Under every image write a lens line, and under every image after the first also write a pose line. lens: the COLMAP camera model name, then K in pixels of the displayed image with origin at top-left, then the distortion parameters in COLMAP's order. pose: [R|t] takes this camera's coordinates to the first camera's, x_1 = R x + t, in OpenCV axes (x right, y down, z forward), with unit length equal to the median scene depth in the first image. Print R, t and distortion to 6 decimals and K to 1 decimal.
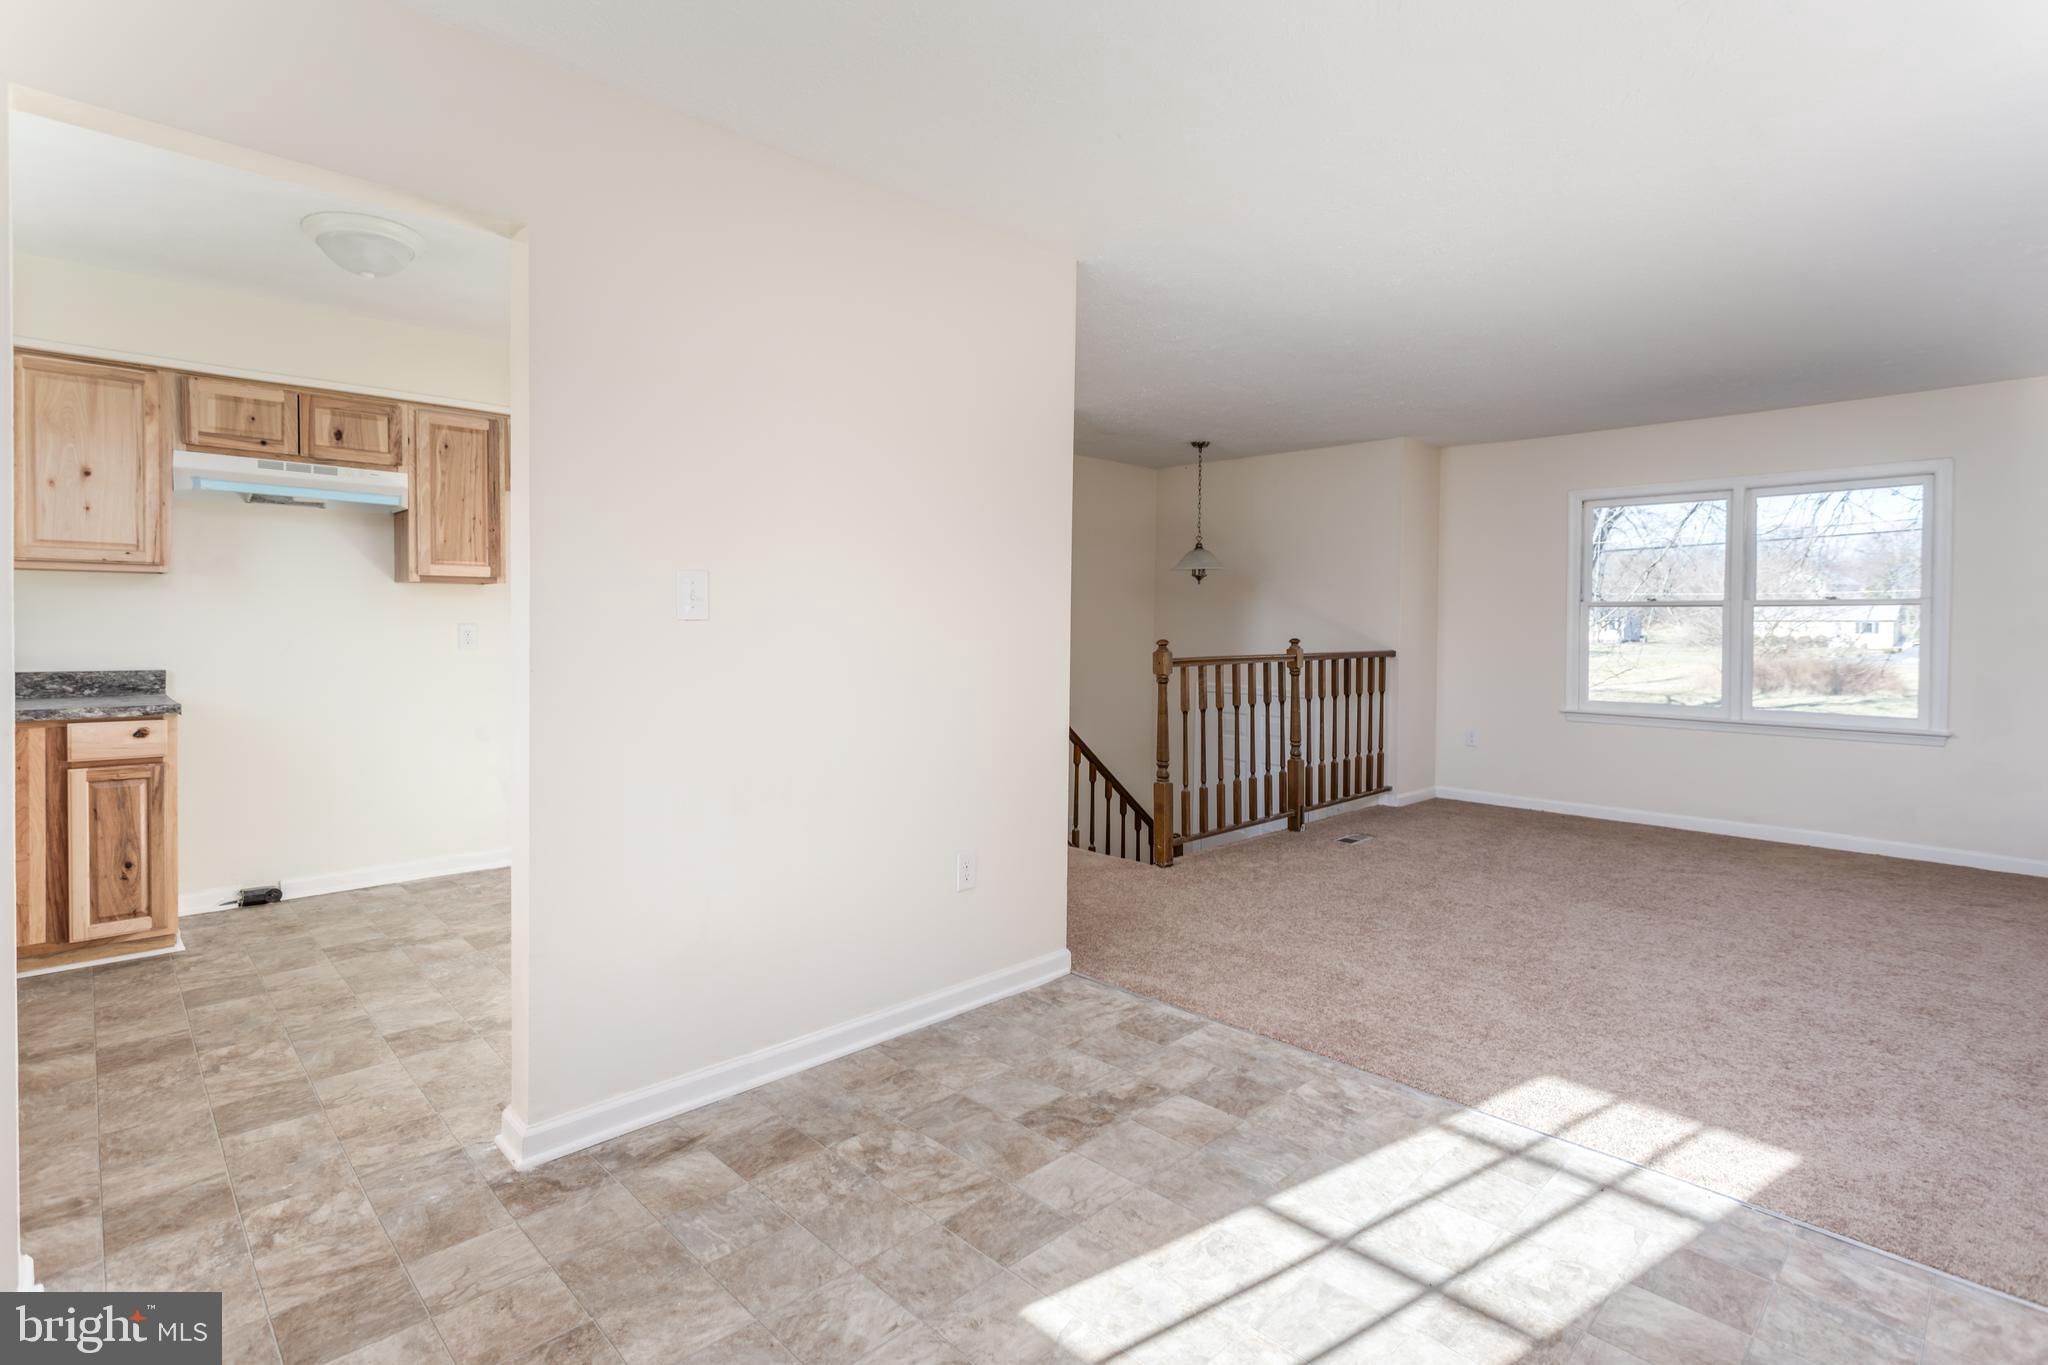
lens RADIAL K [[985.4, 0, 1020.8], [0, 985.4, 634.1], [0, 0, 1]] dist [0.003483, 0.000945]
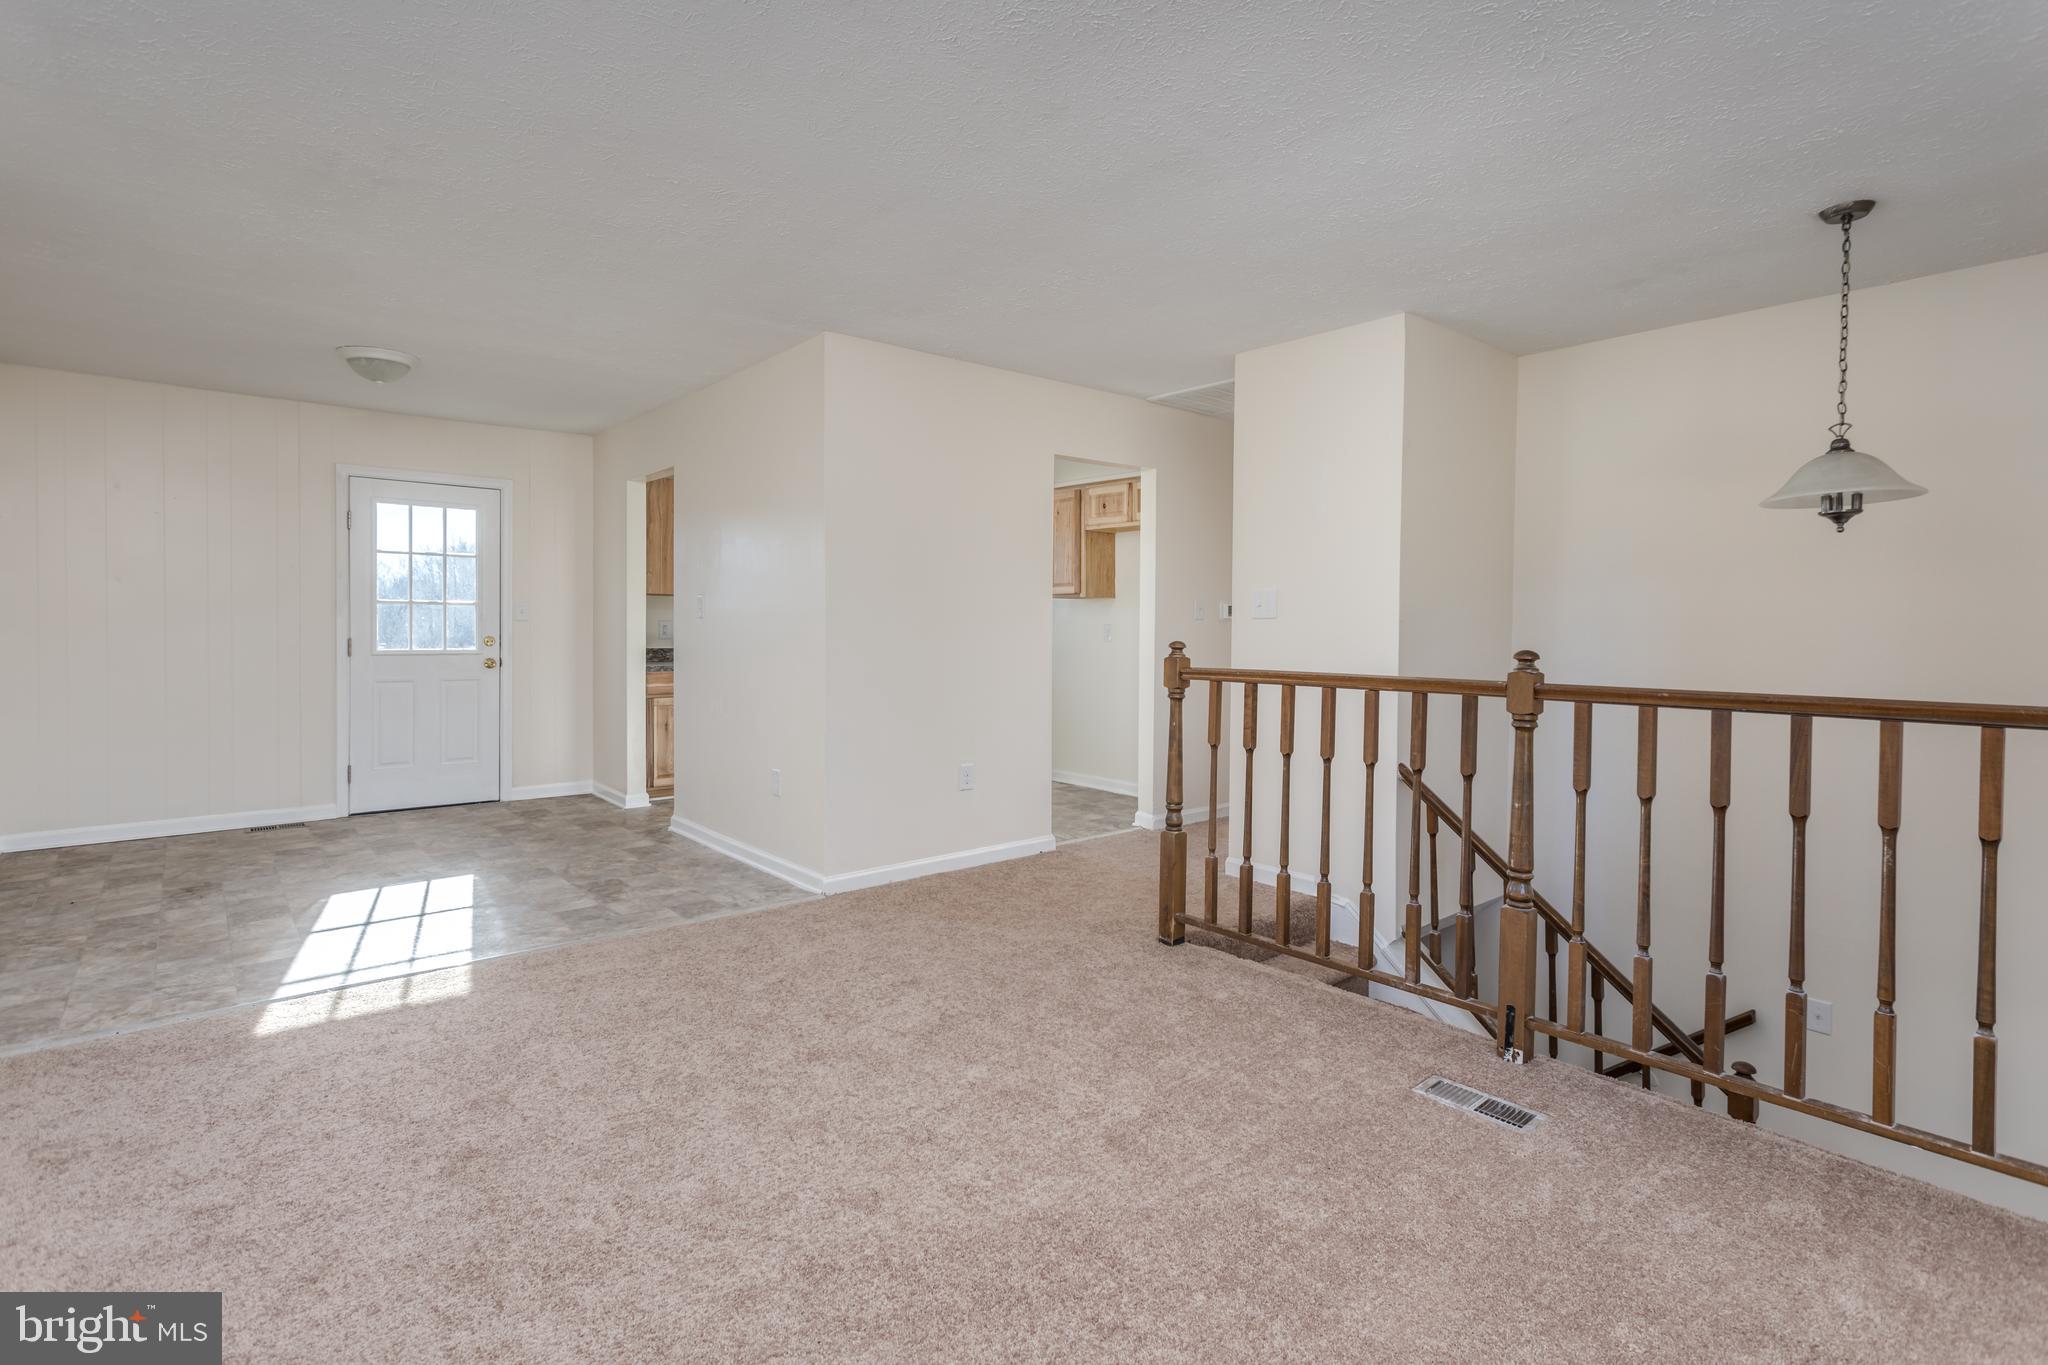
lens RADIAL K [[990.2, 0, 1023.9], [0, 990.2, 638.5], [0, 0, 1]] dist [0.003926, 0.000981]
pose [[-0.073676, 0.009202, -0.997240, 0.783773], [-0.018520, 0.999772, 0.010594, -0.002104], [0.997110, 0.019250, -0.073489, 0.818395]]
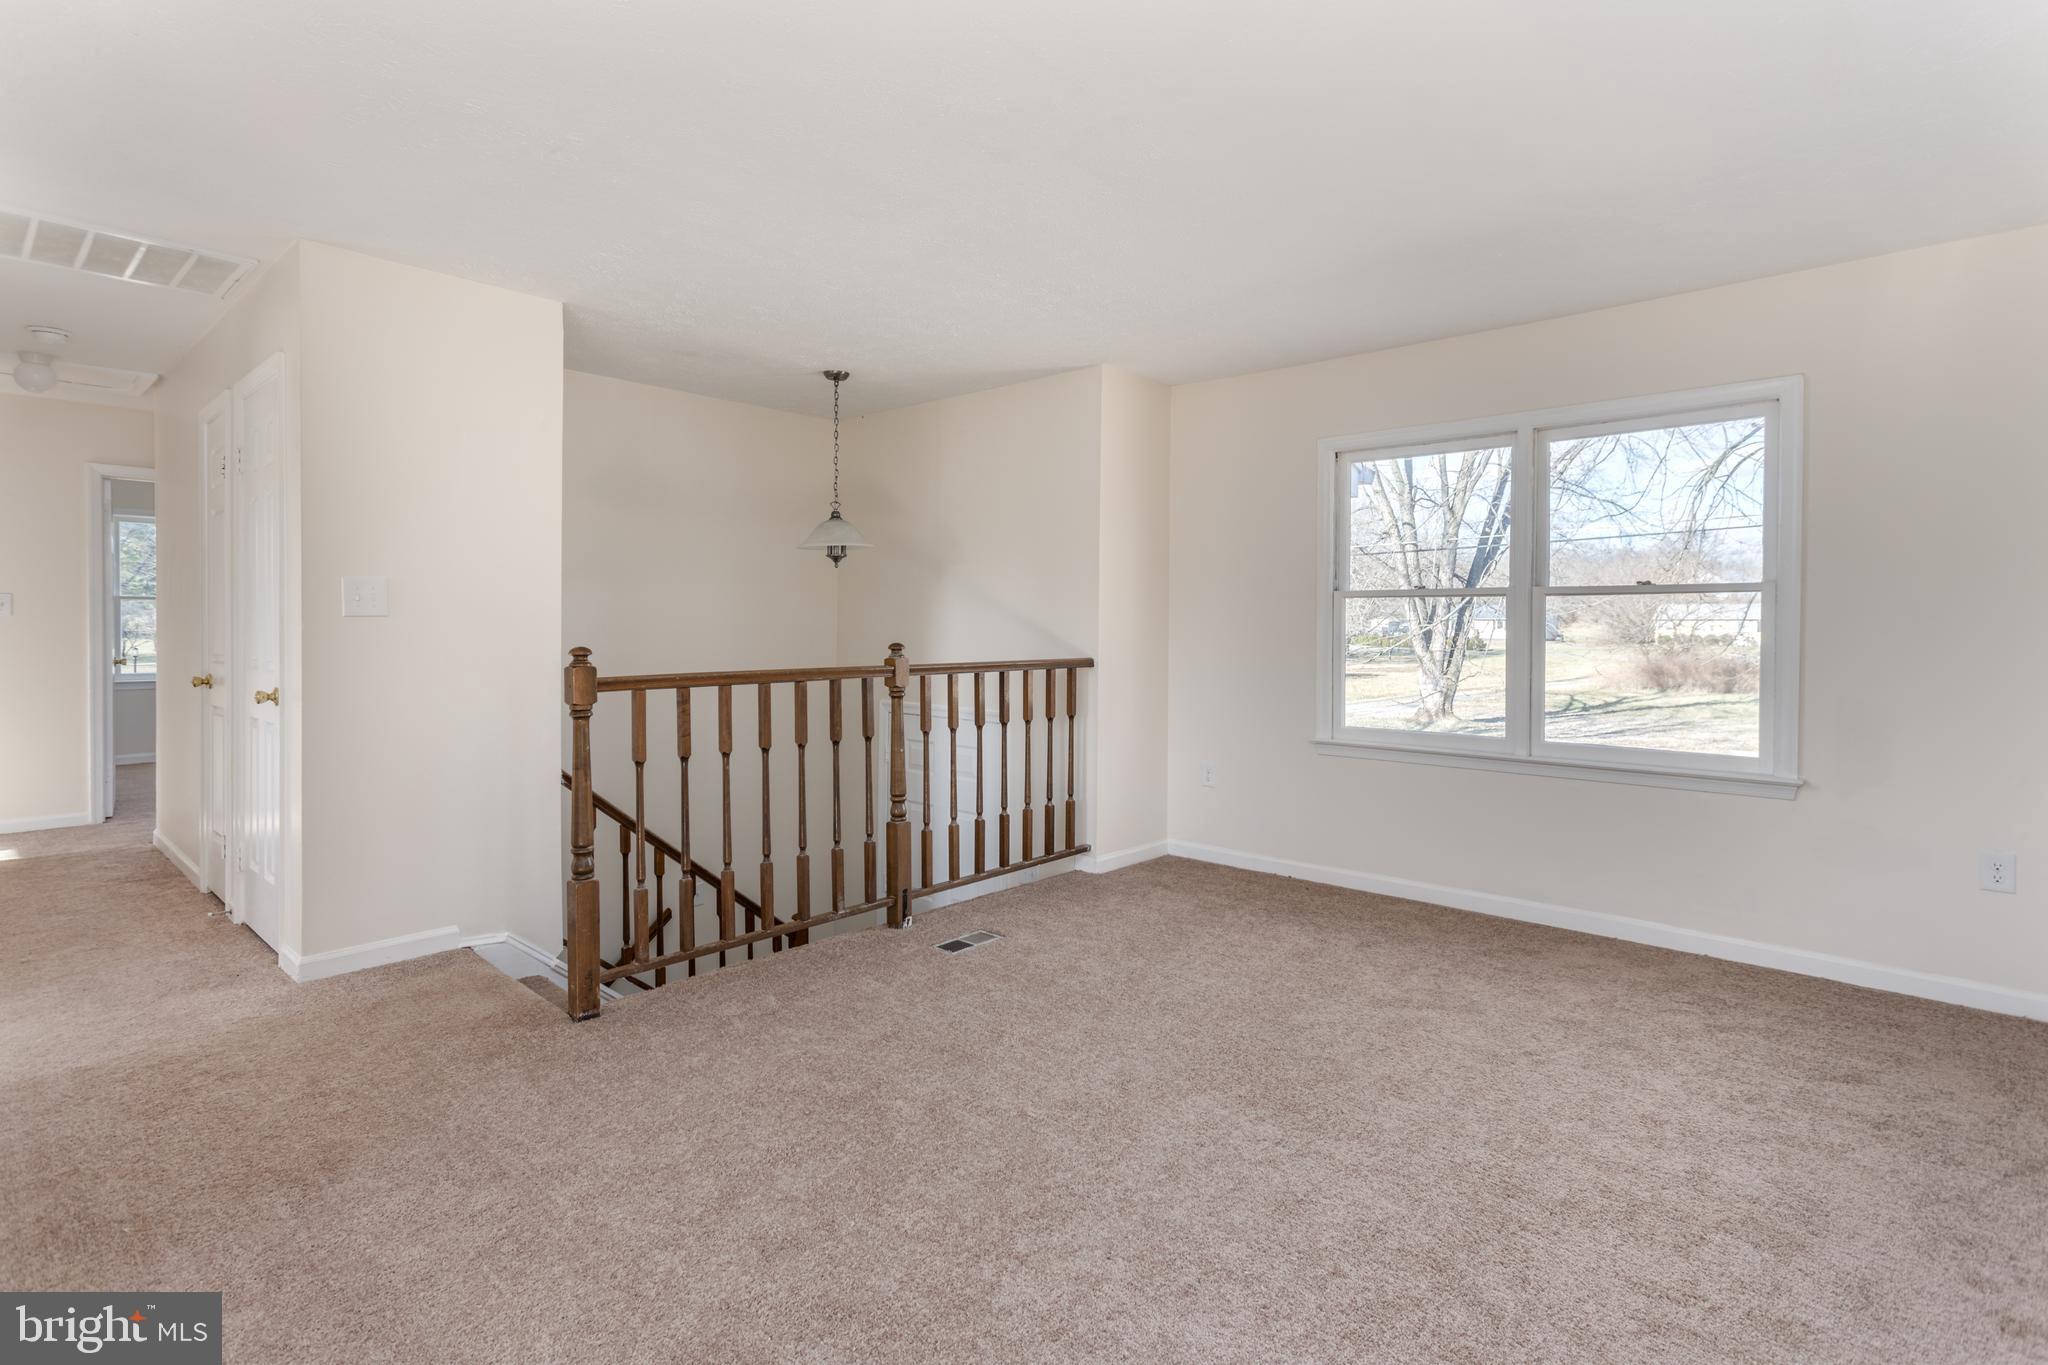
lens RADIAL K [[985.4, 0, 1020.8], [0, 985.4, 634.1], [0, 0, 1]] dist [0.003483, 0.000945]
pose [[0.998226, -0.001534, 0.059521, 0.331869], [0.001502, 0.999999, 0.000584, -0.002253], [-0.059522, -0.000493, 0.998227, 0.324052]]
